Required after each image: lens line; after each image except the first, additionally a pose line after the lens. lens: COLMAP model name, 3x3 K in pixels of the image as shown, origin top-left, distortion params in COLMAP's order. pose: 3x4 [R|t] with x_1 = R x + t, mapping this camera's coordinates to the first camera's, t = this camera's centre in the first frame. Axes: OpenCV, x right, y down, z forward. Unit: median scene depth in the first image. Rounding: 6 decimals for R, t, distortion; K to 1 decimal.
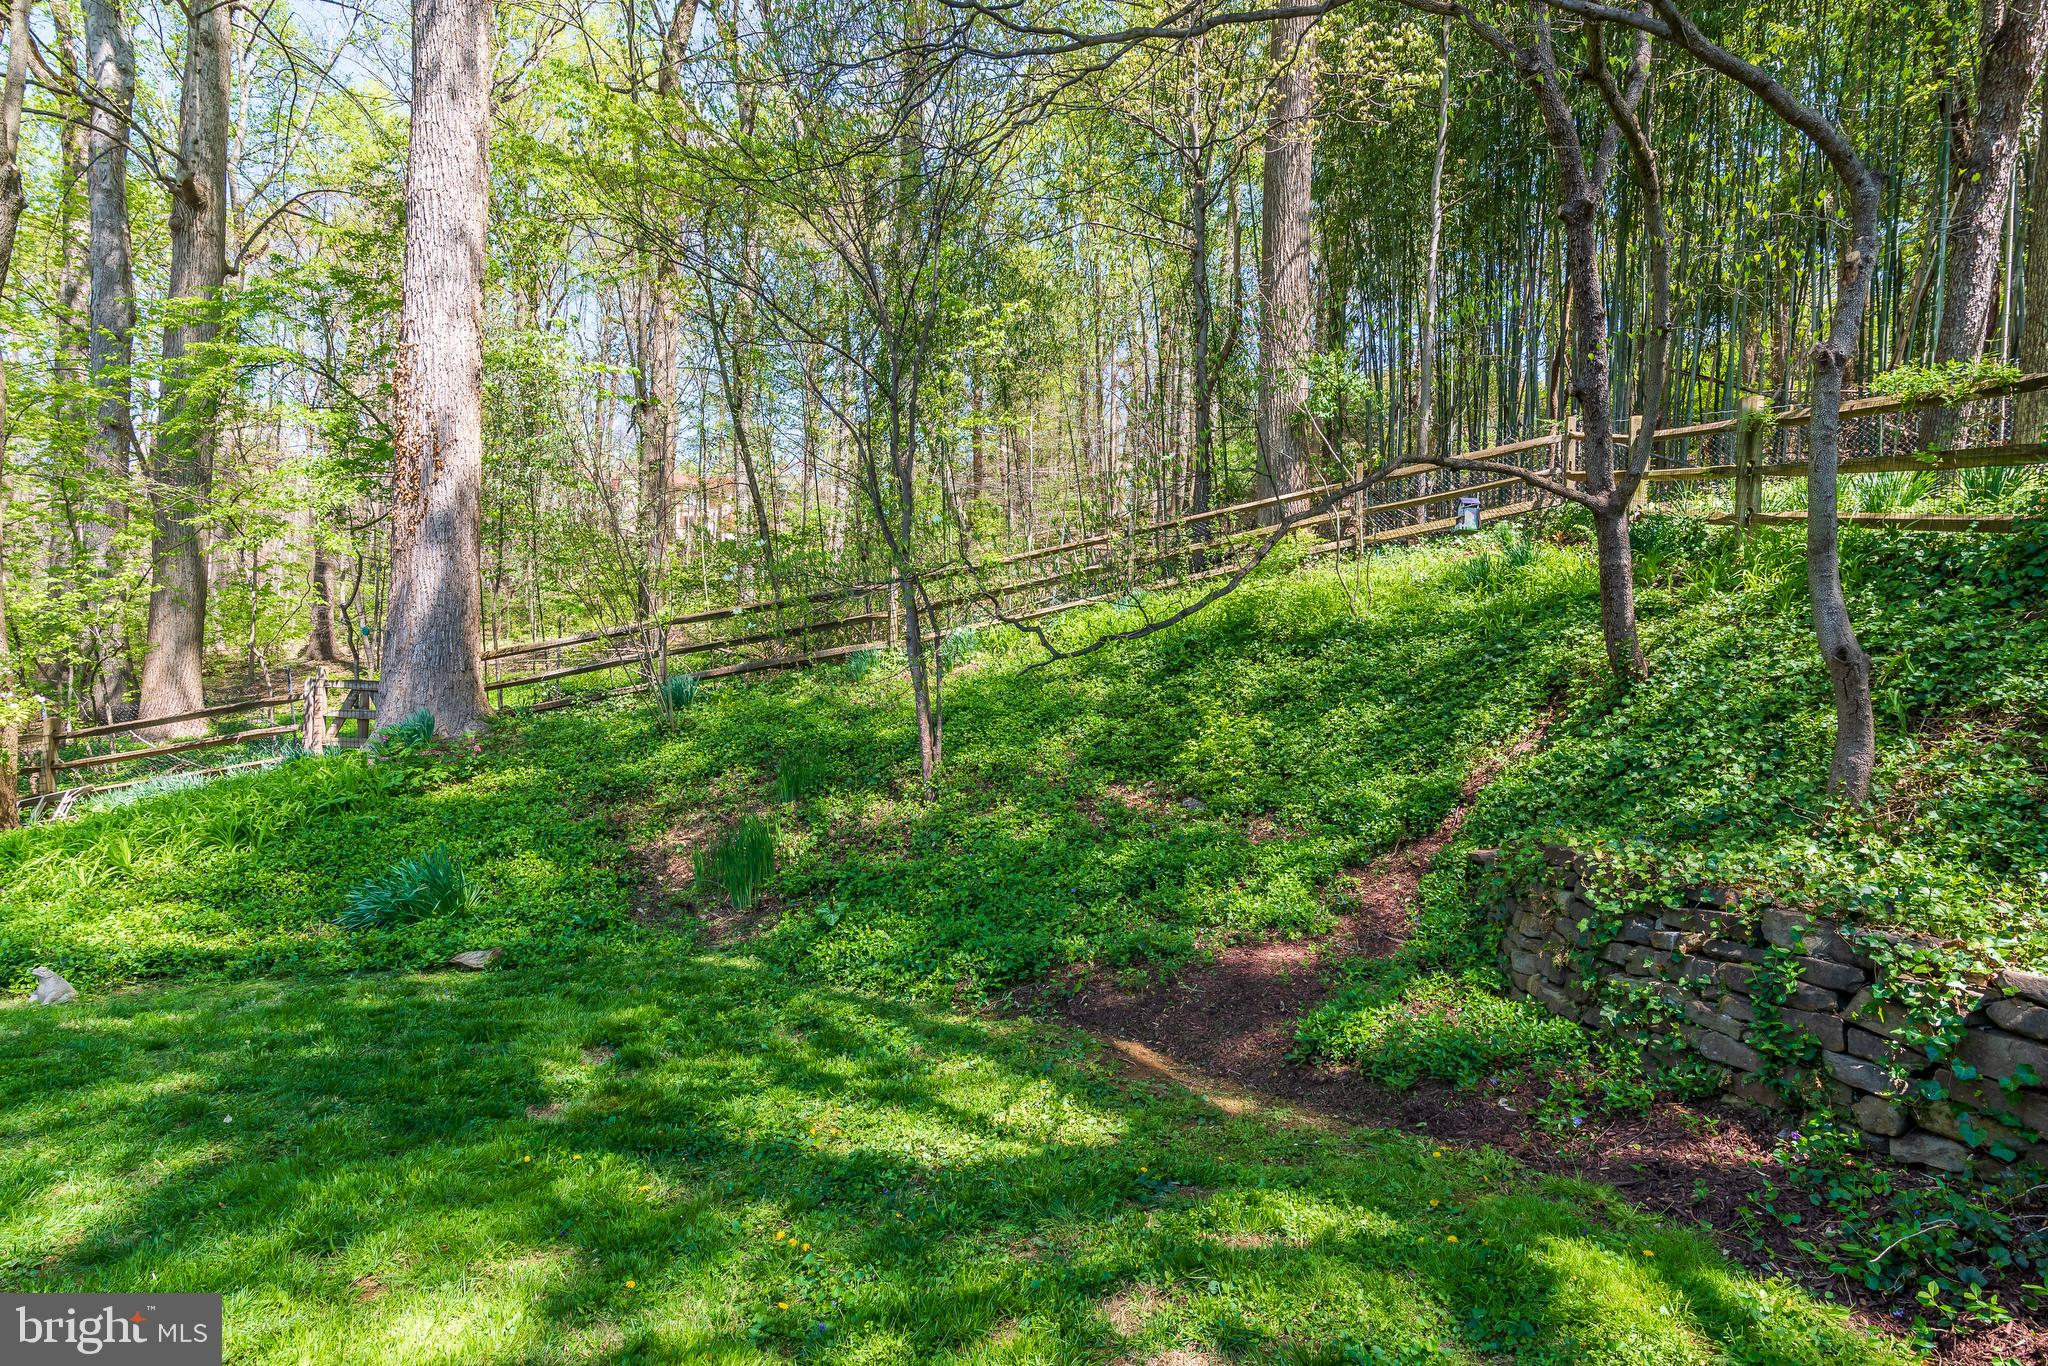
lens RADIAL K [[1044.6, 0, 1021.7], [0, 1044.6, 692.1], [0, 0, 1]] dist [0.010345, -0.000719]
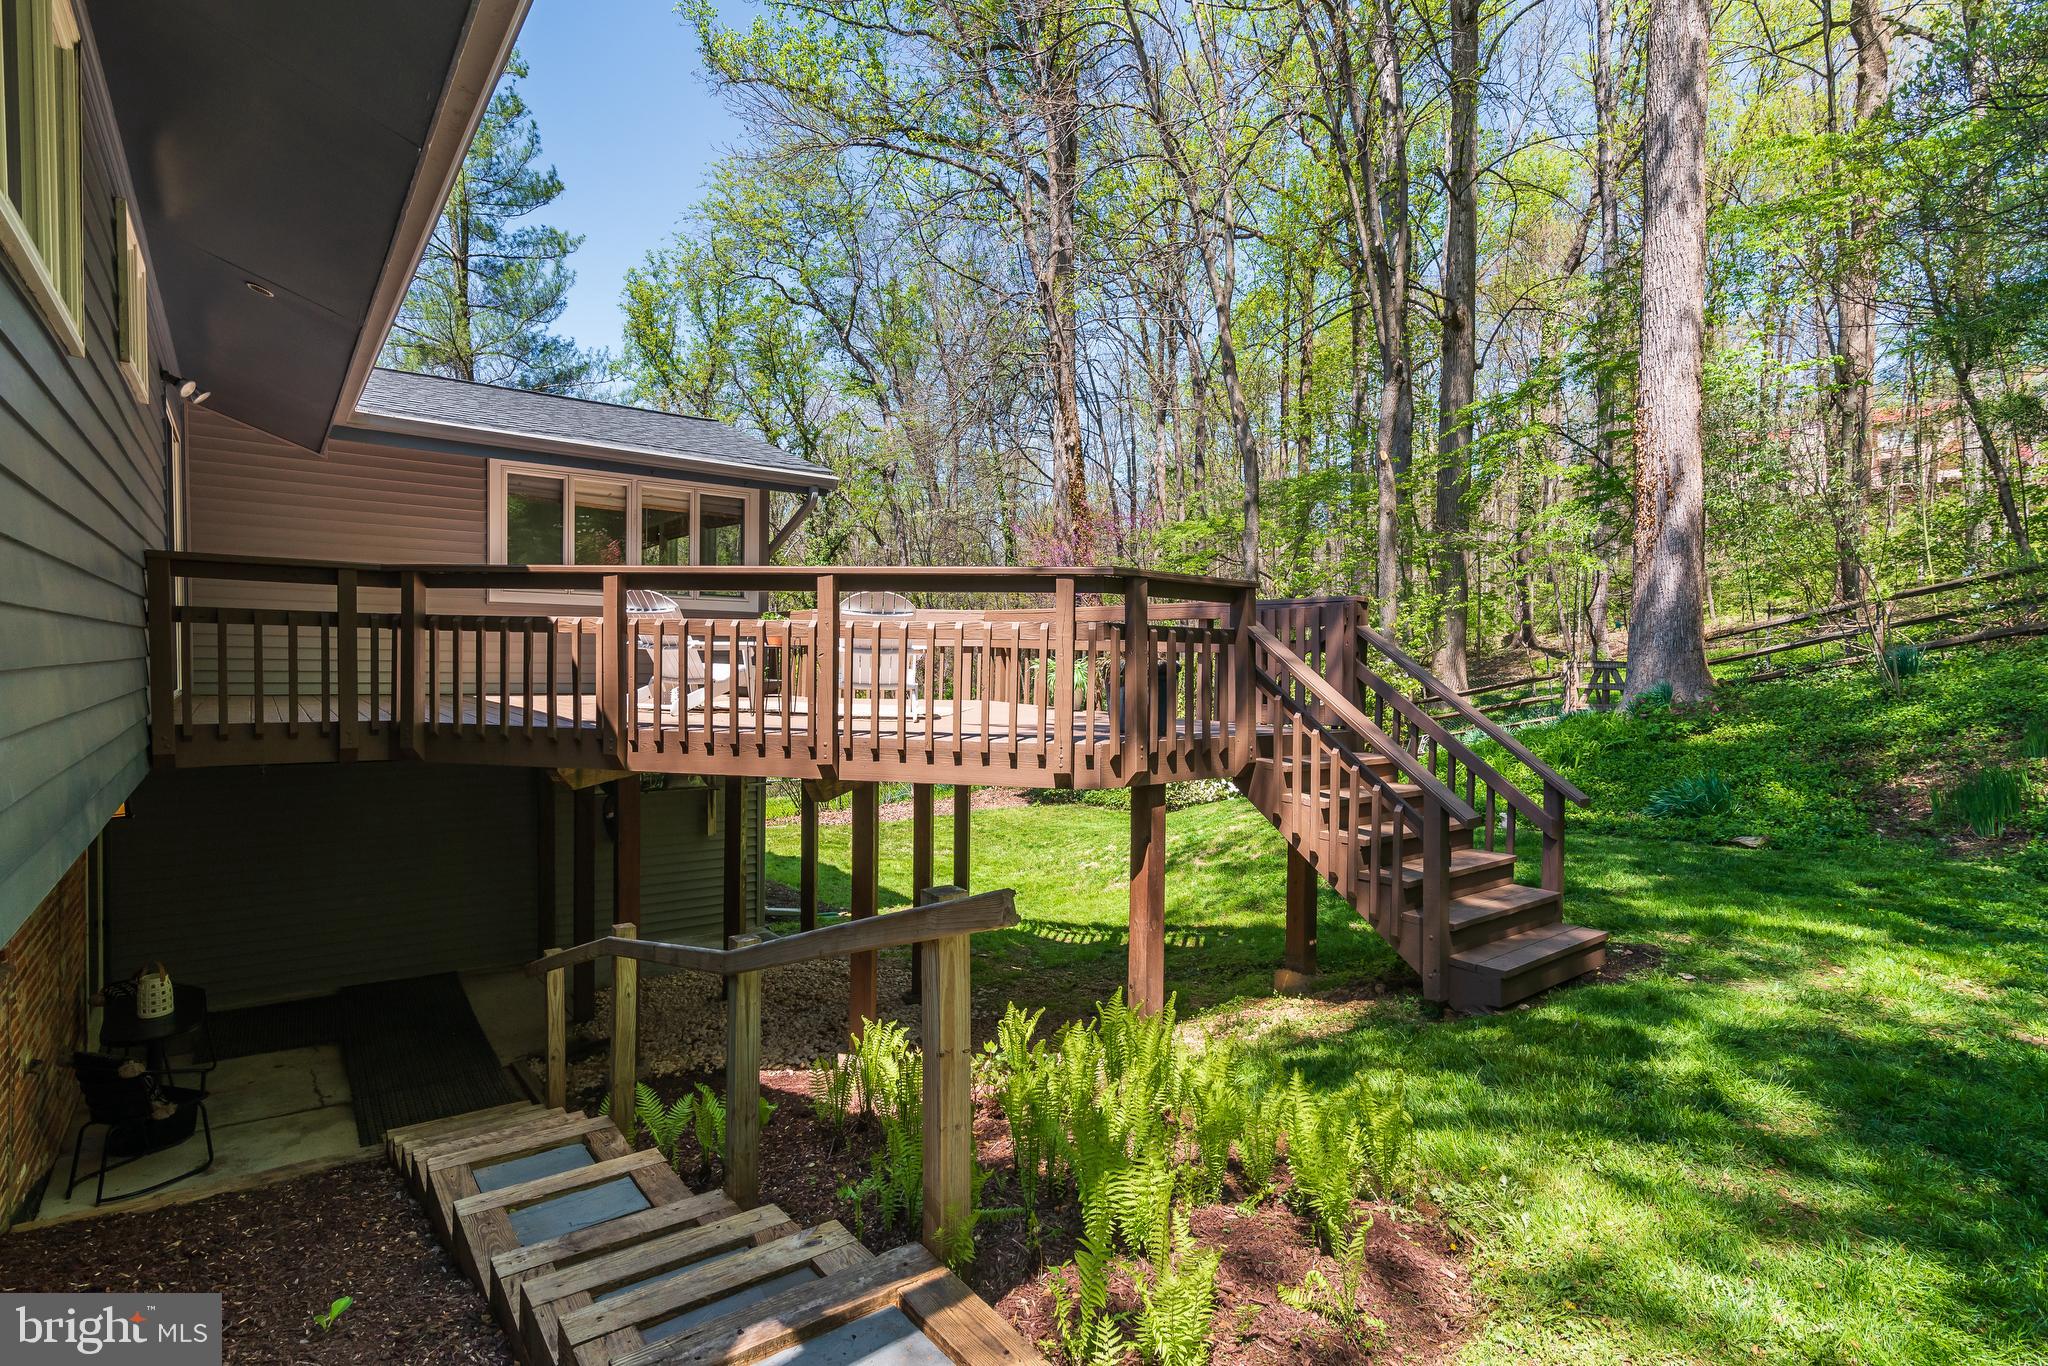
lens RADIAL K [[1044.6, 0, 1016.2], [0, 1044.6, 688.1], [0, 0, 1]] dist [0.010345, -0.000719]
pose [[0.541242, -0.011100, -0.840793, 0.111895], [0.021548, 0.999768, 0.000673, 0.007720], [0.840591, -0.018482, 0.541356, -0.439703]]
